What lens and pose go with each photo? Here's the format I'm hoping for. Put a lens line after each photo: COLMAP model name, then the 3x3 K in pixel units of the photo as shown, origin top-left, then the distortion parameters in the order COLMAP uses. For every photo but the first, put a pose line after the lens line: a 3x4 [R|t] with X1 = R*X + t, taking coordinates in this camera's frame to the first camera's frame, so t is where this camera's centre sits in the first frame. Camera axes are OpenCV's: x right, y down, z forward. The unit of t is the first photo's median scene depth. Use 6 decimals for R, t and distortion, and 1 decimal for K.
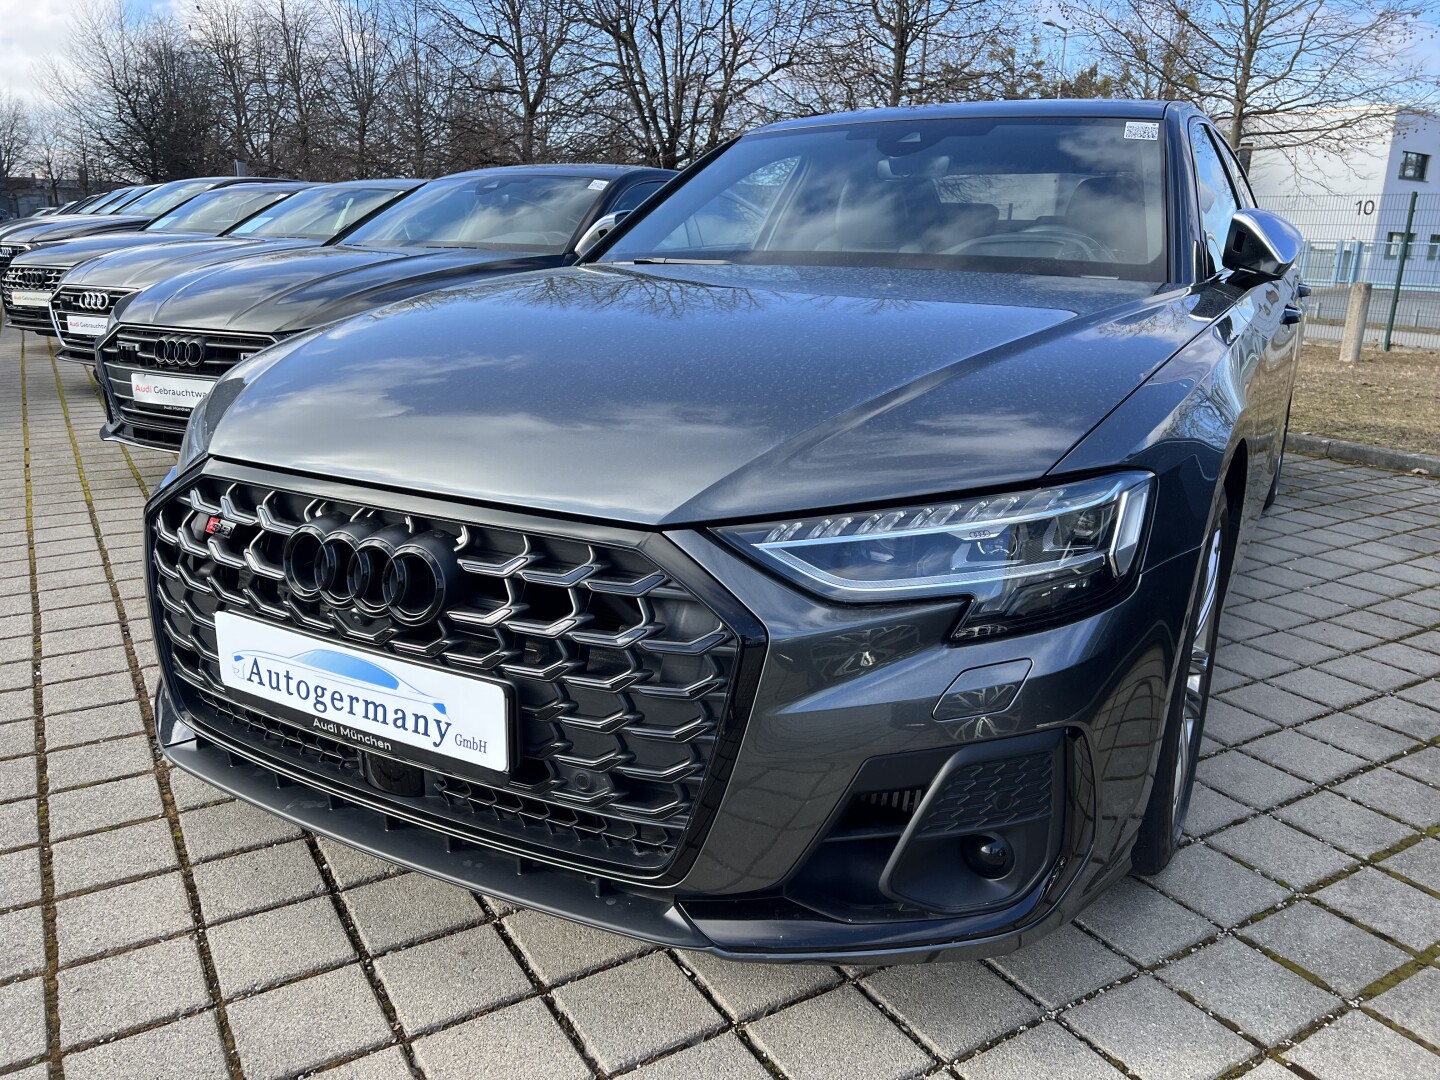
lens RADIAL K [[1080.4, 0, 713.4], [0, 1080.4, 550.8], [0, 0, 1]] dist [0.054667, -0.061789]
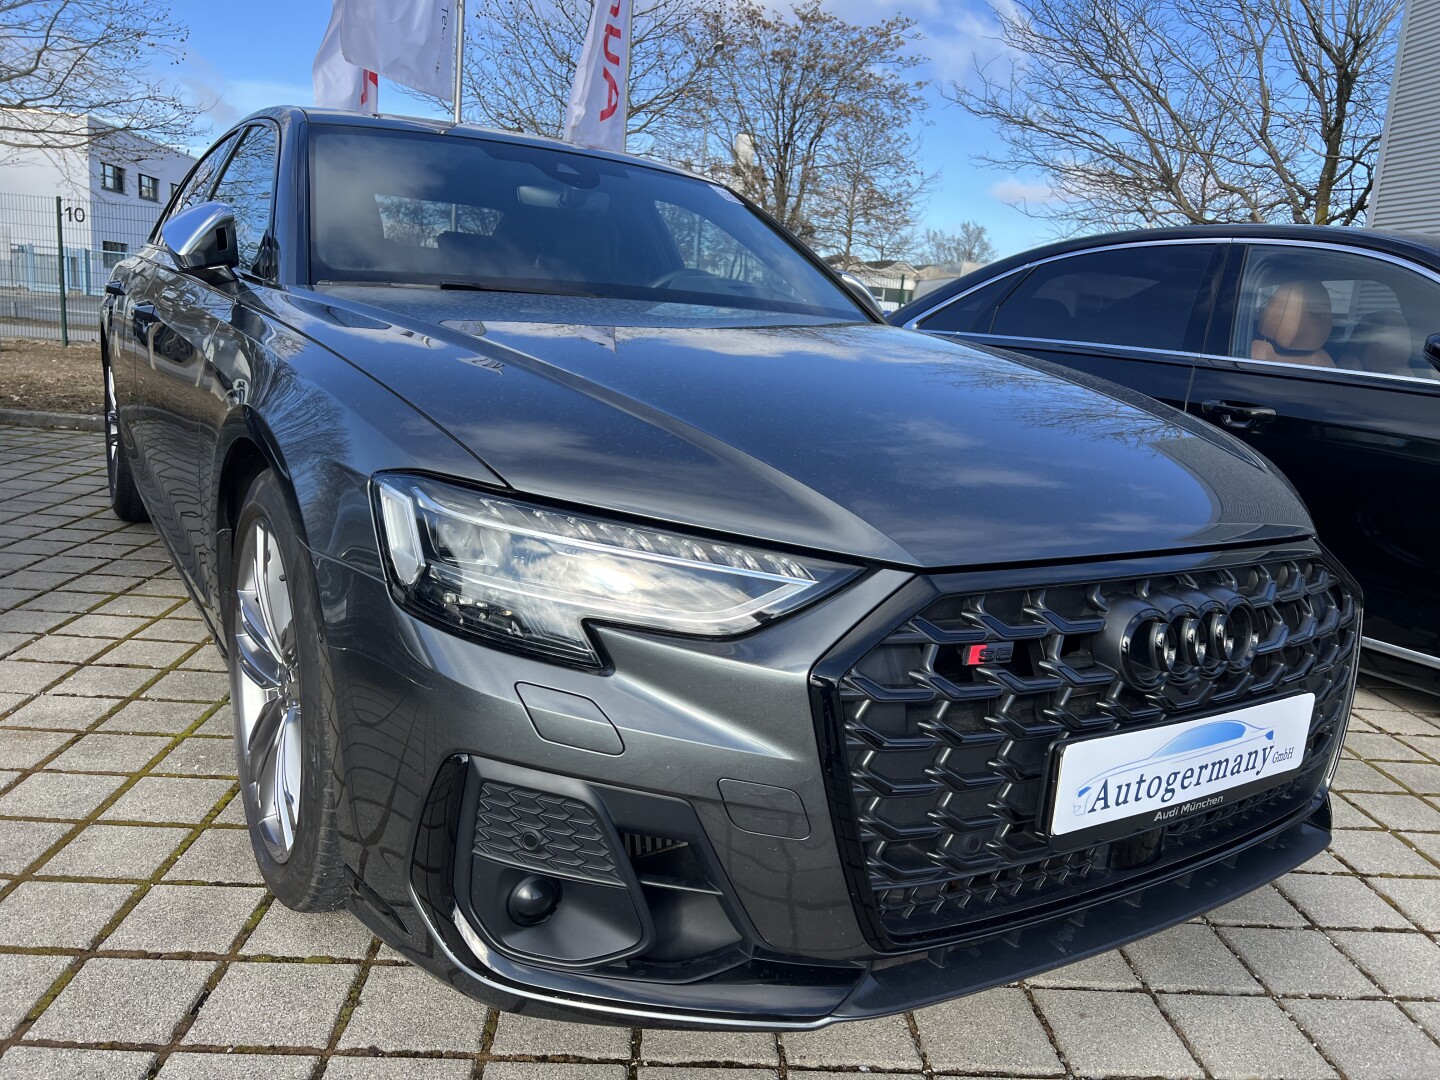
lens RADIAL K [[1080.4, 0, 729.7], [0, 1080.4, 544.8], [0, 0, 1]] dist [0.054667, -0.061789]
pose [[0.467893, -0.169679, 0.867344, -1.327685], [0.177345, 0.979461, 0.095943, -0.226933], [-0.865809, 0.108928, 0.488375, 0.853785]]
